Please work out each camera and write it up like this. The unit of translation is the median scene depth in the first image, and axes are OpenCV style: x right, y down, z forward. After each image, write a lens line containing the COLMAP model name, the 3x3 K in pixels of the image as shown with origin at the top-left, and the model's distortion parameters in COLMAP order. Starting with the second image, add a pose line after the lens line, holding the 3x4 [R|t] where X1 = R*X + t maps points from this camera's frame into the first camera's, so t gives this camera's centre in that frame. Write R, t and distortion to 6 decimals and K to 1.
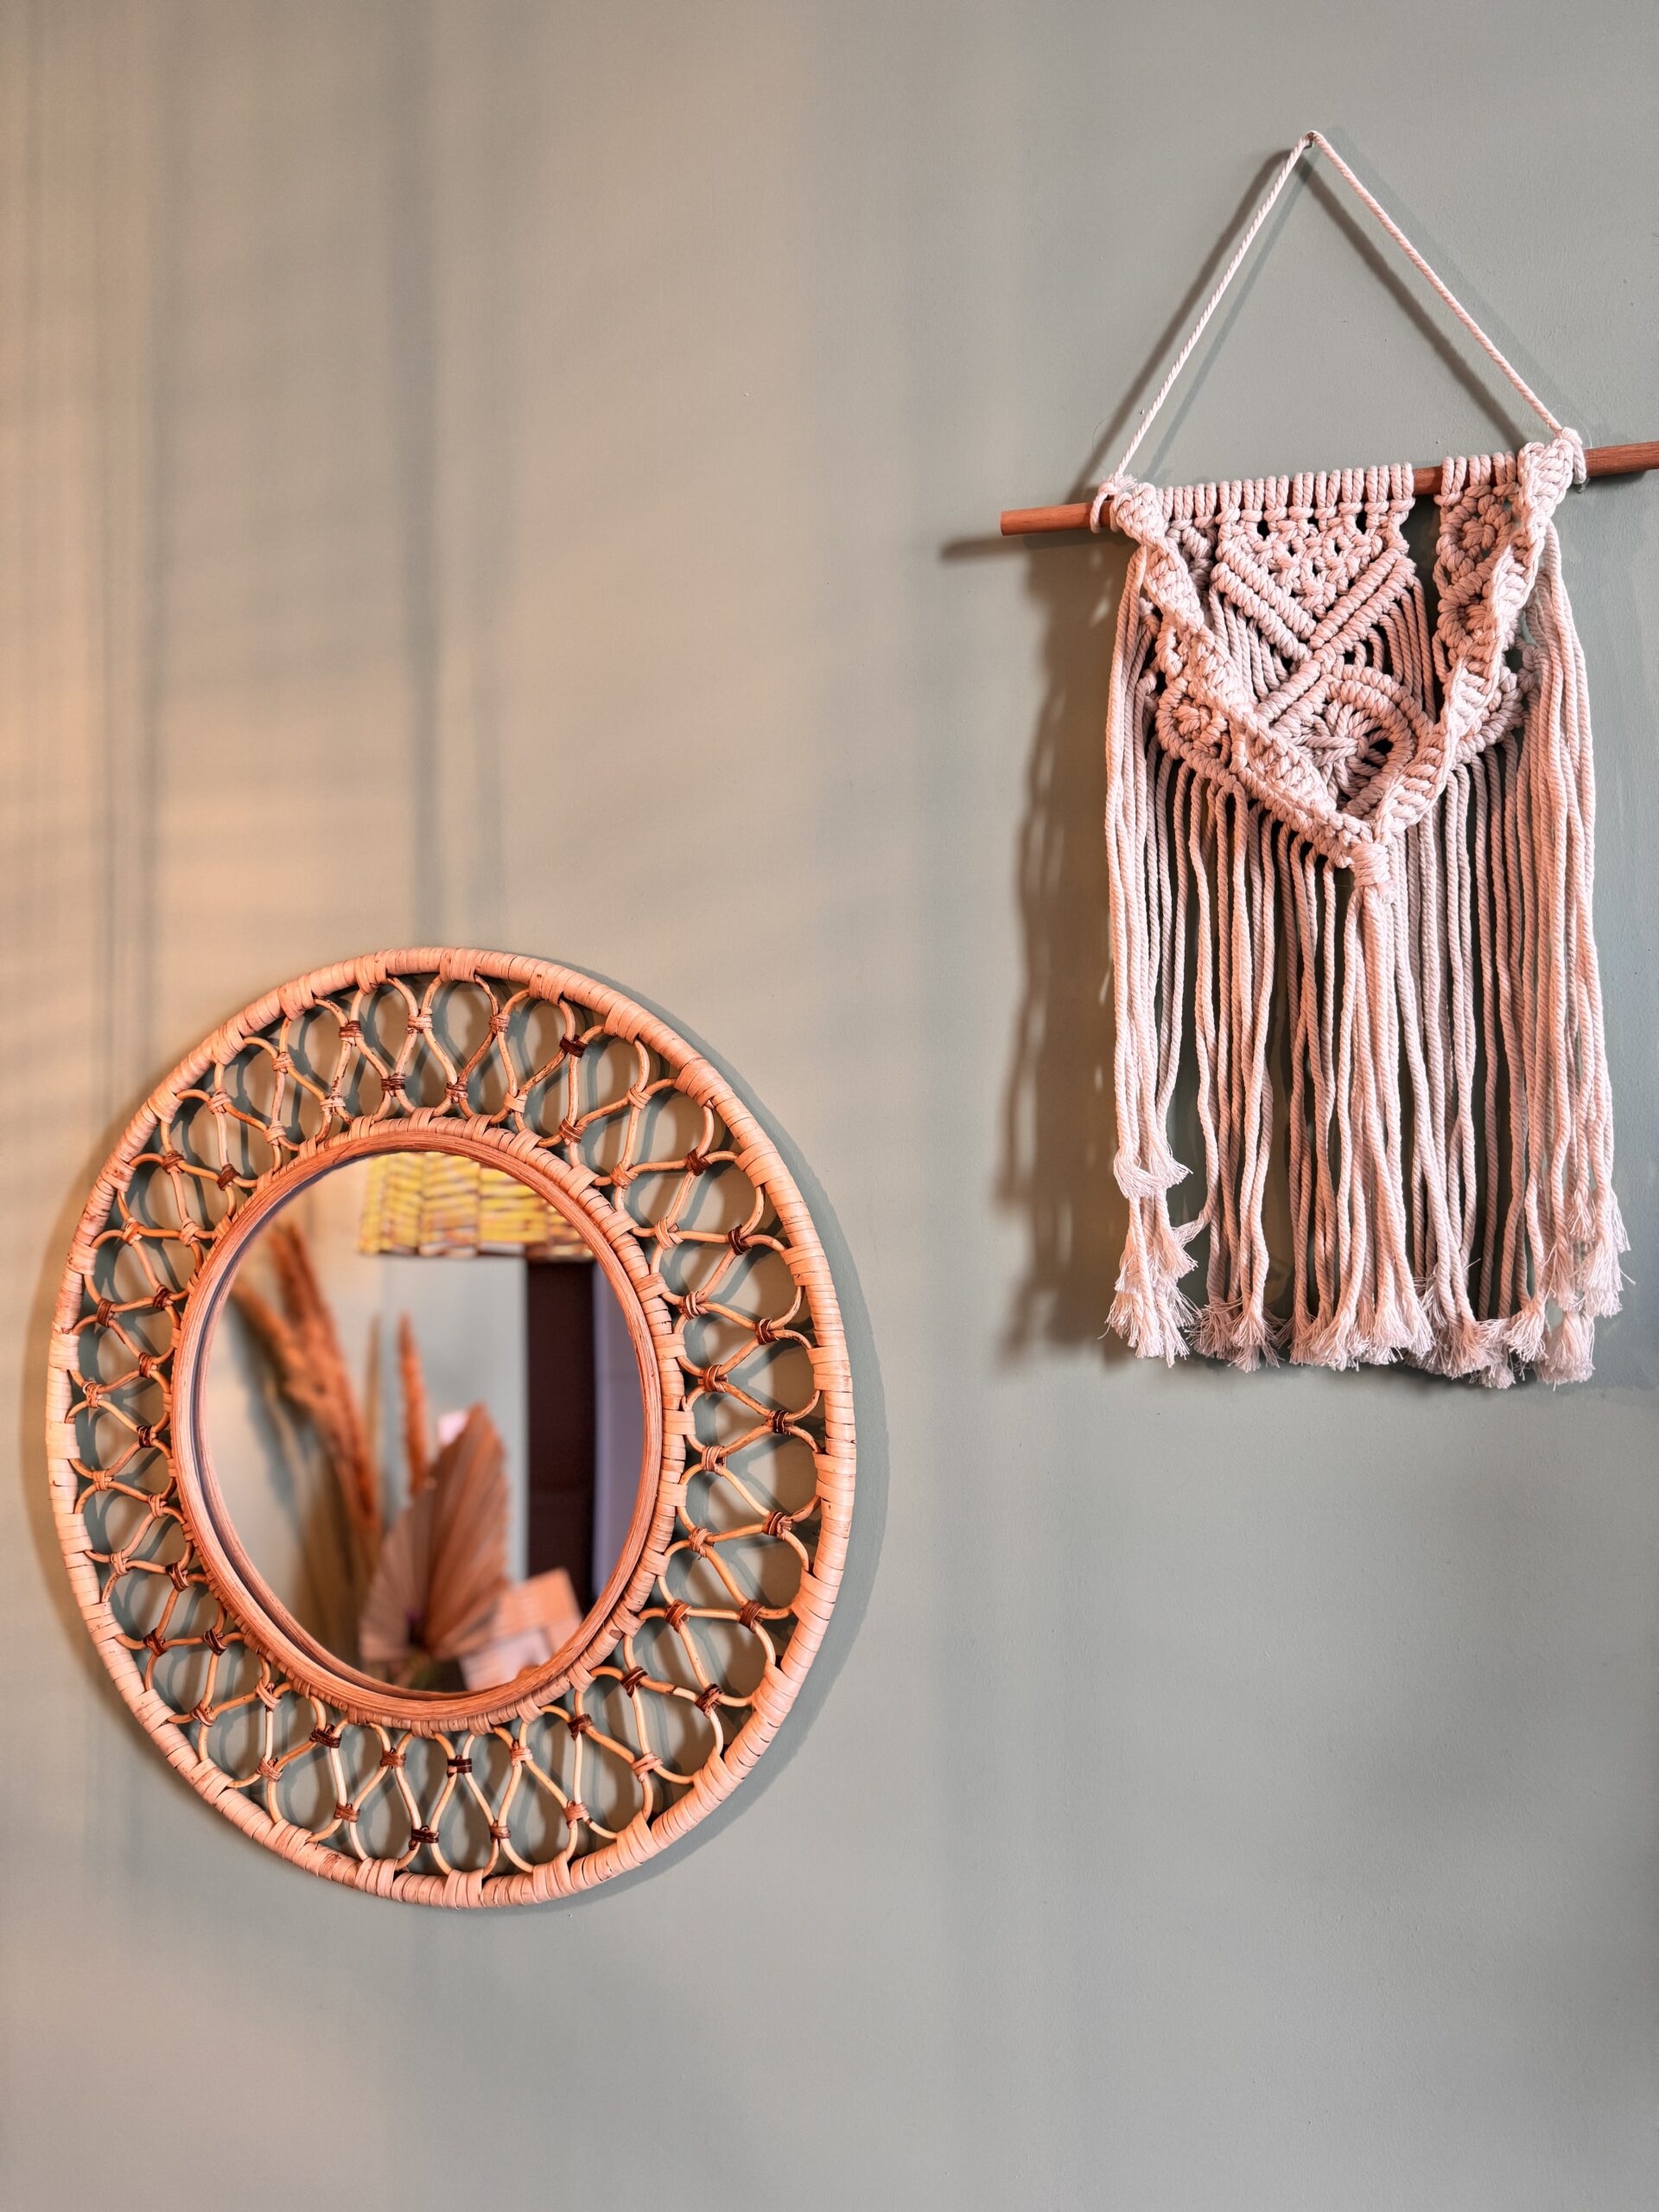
lens RADIAL K [[1583.9, 0, 824.3], [0, 1583.9, 1102.2], [0, 0, 1]] dist [0.102245, -0.088407]
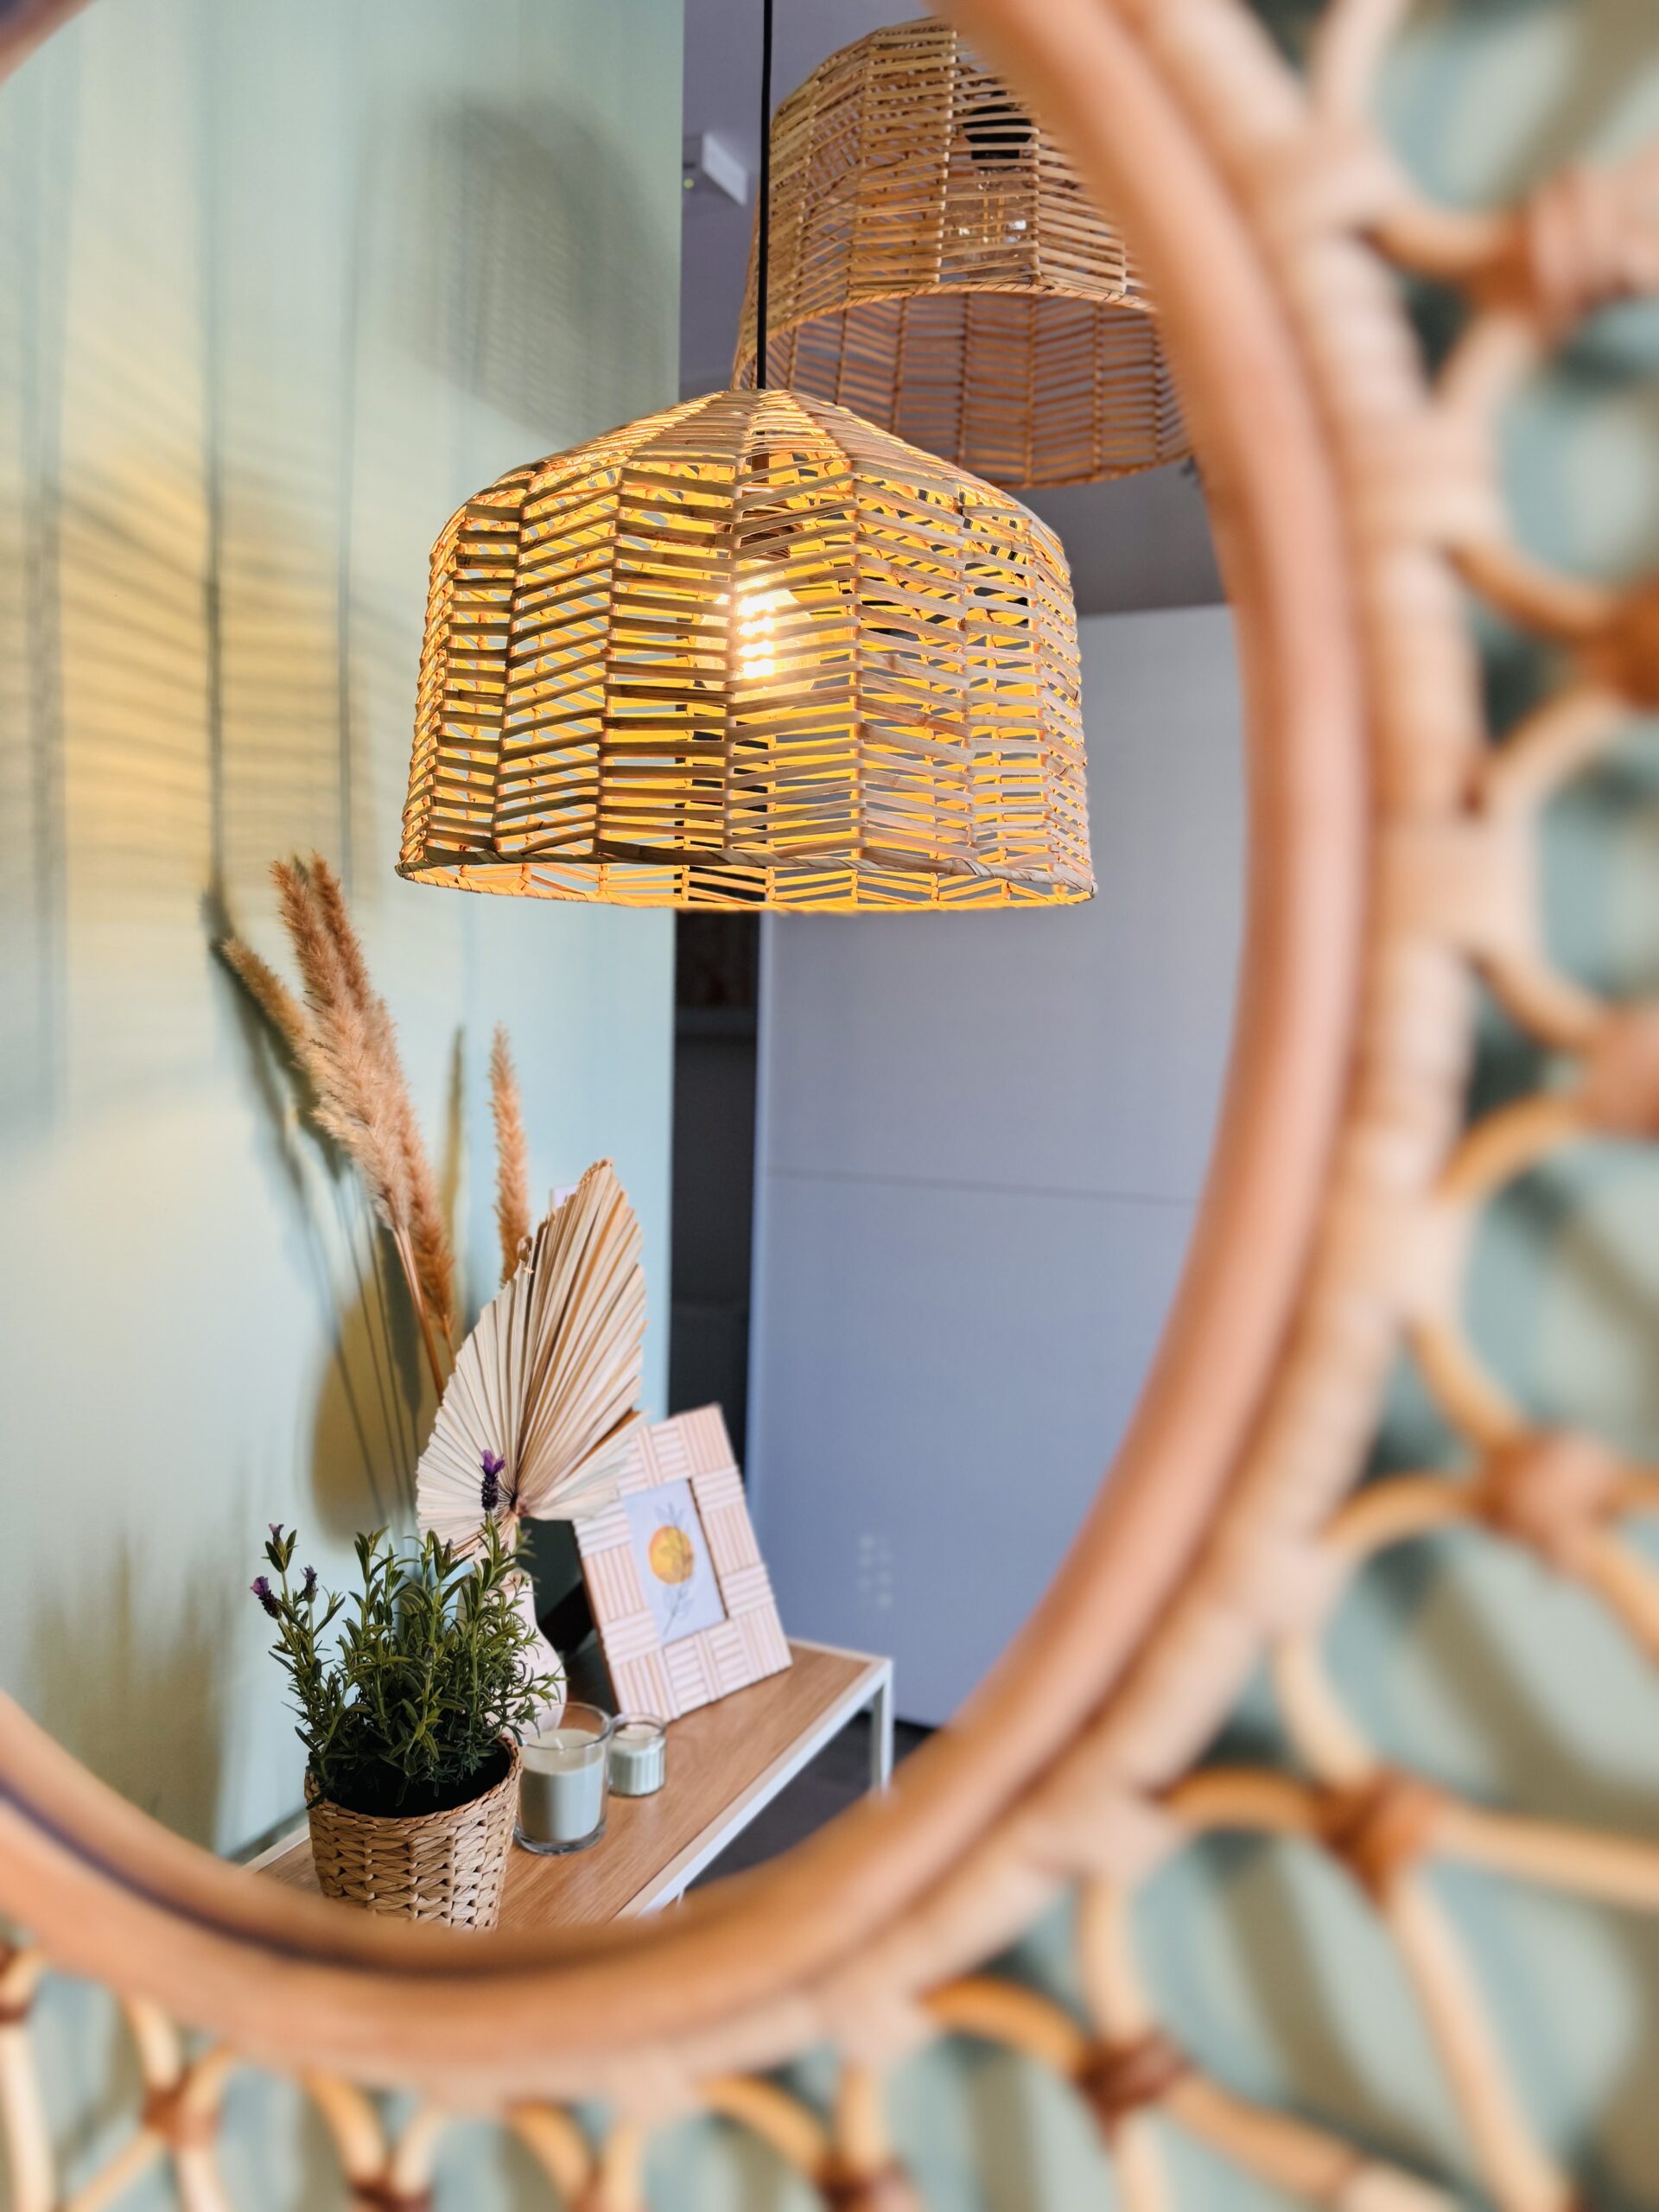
lens RADIAL K [[1583.9, 0, 824.3], [0, 1583.9, 1102.2], [0, 0, 1]] dist [0.102245, -0.088407]
pose [[0.994736, 0.050461, -0.089188, -0.141410], [-0.040790, 0.993409, 0.107119, 0.200855], [0.094006, -0.102917, 0.990238, 0.767432]]
